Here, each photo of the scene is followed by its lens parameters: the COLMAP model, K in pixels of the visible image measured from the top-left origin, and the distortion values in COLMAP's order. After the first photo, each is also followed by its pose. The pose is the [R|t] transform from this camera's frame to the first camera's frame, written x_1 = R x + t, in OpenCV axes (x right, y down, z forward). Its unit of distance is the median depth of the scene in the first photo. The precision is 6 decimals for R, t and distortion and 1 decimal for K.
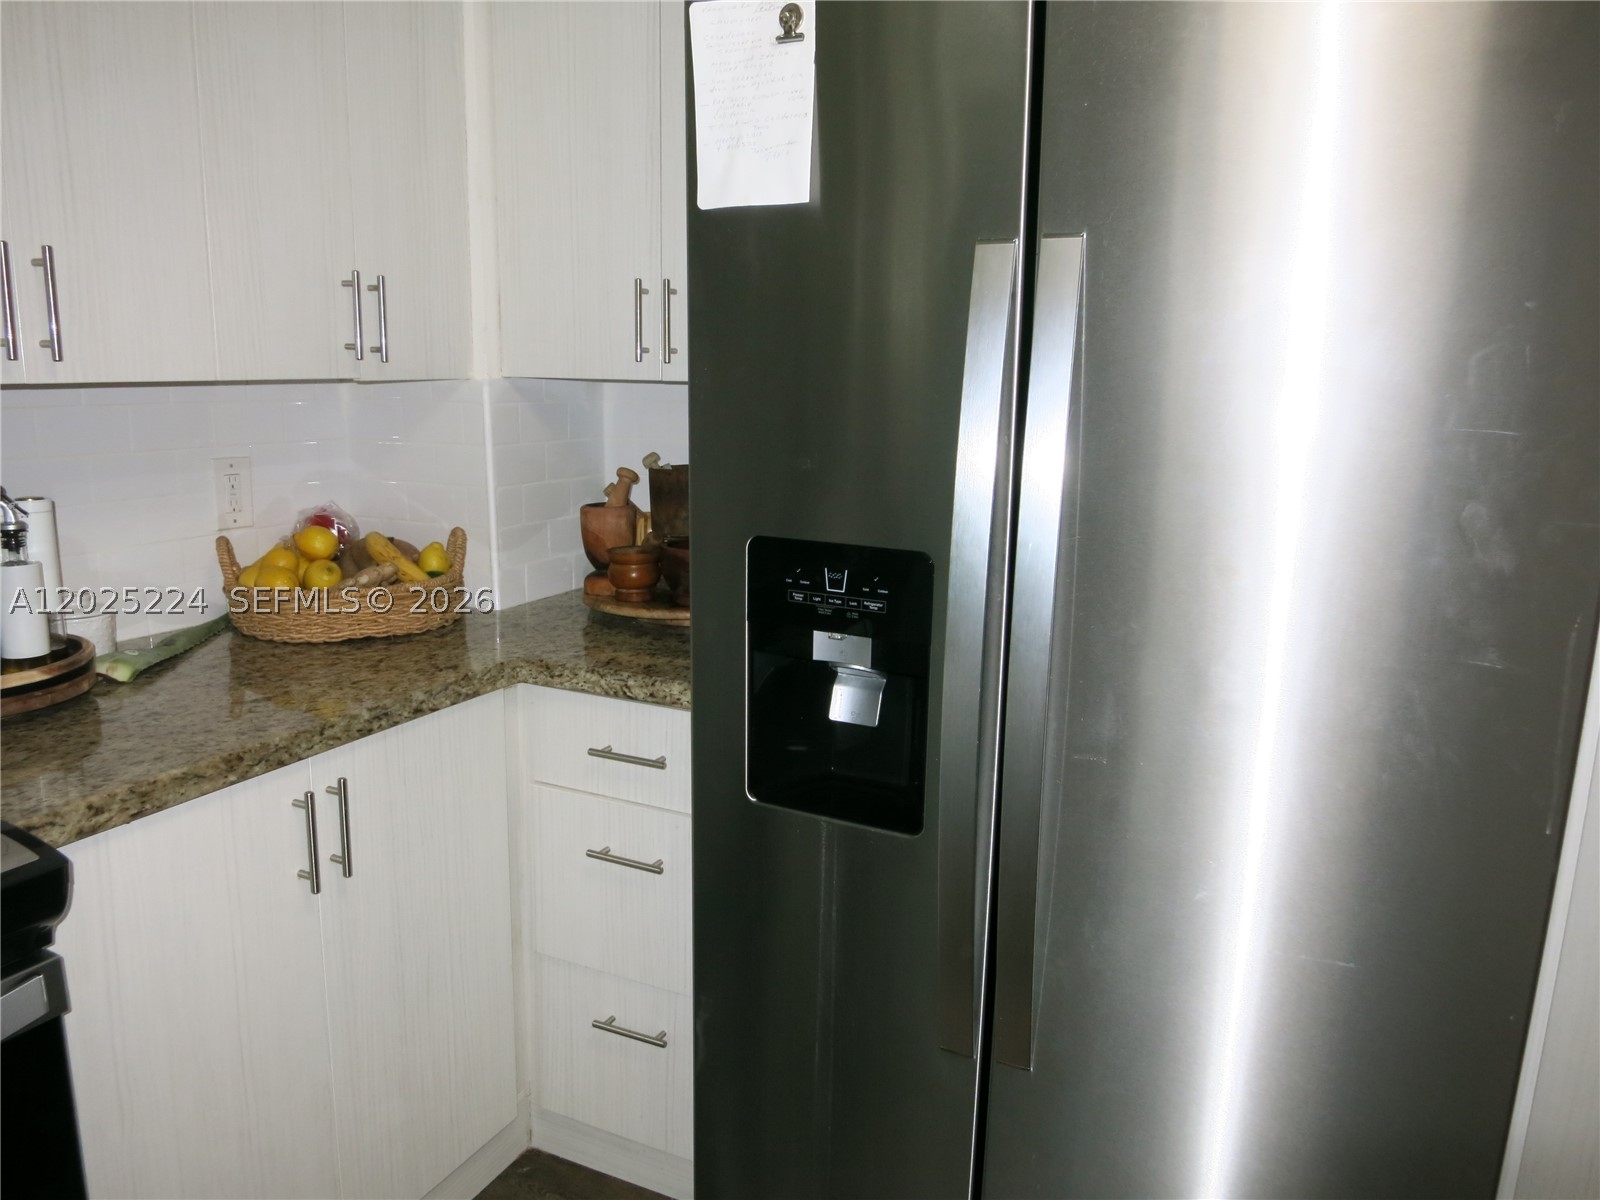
lens RADIAL K [[1151.4, 0, 800.0], [0, 1151.4, 600.0], [0, 0, 1]] dist [-0.040038, 0.003235]
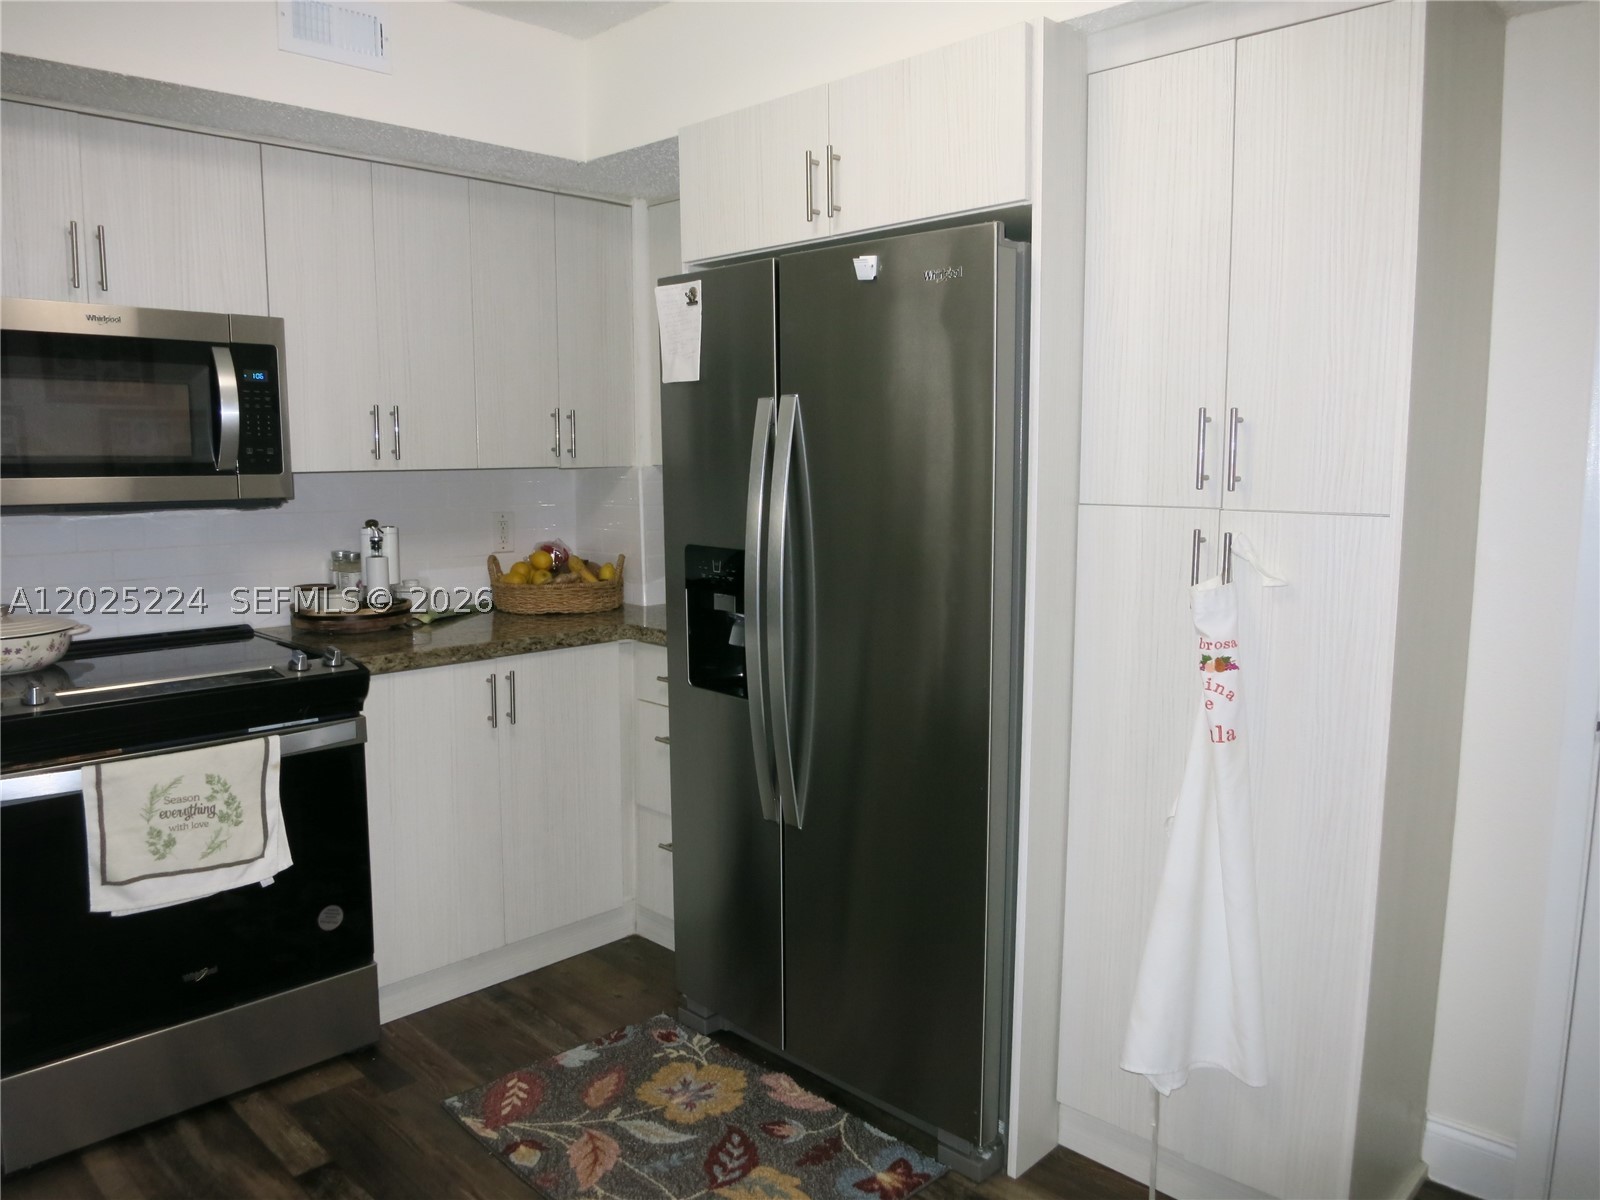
lens RADIAL K [[1151.4, 0, 800.0], [0, 1151.4, 600.0], [0, 0, 1]] dist [-0.040038, 0.003235]
pose [[0.945149, 0.027161, -0.325508, 0.681682], [-0.051098, 0.996562, -0.065214, 0.135936], [0.322618, 0.078269, 0.943288, -0.679473]]
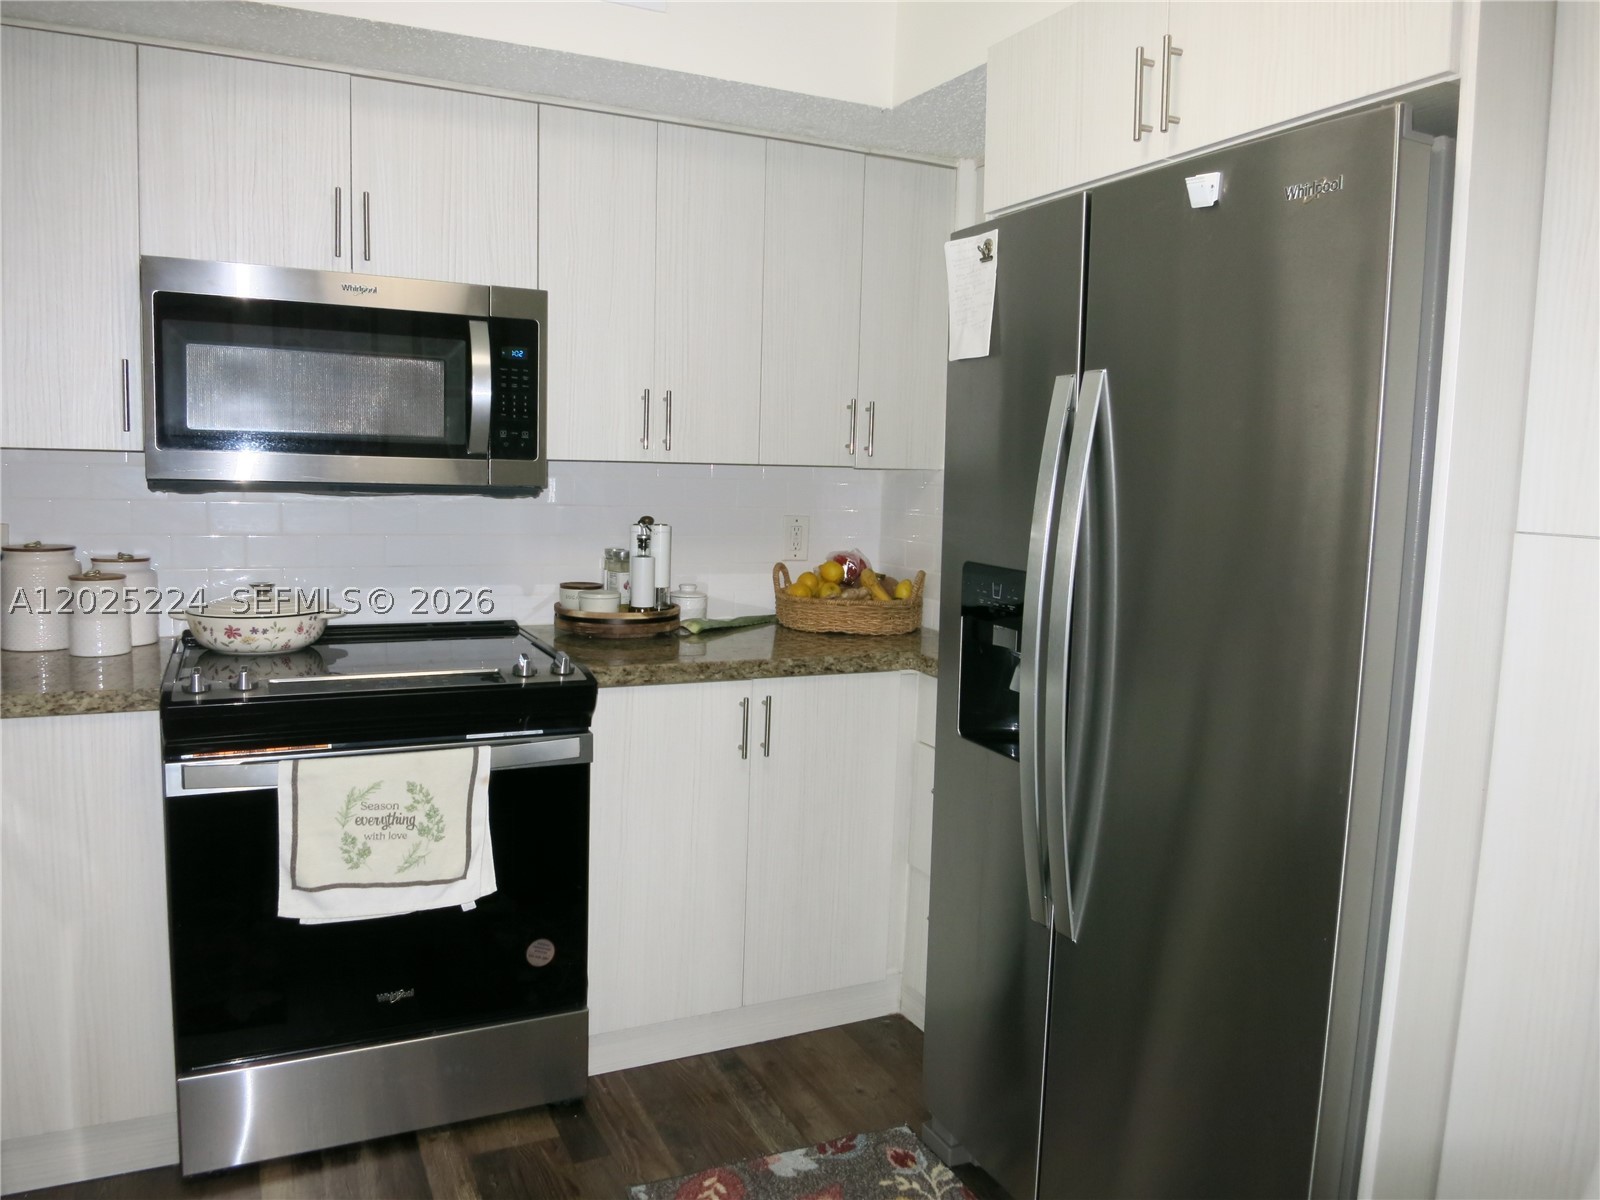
lens RADIAL K [[1154.4, 0, 797.5], [0, 1154.4, 601.7], [0, 0, 1]] dist [-0.037701, -0.006514]
pose [[0.783623, 0.081118, -0.615918, 0.660197], [-0.140448, 0.988902, -0.048449, 0.093710], [0.605153, 0.124470, 0.786319, -0.326371]]
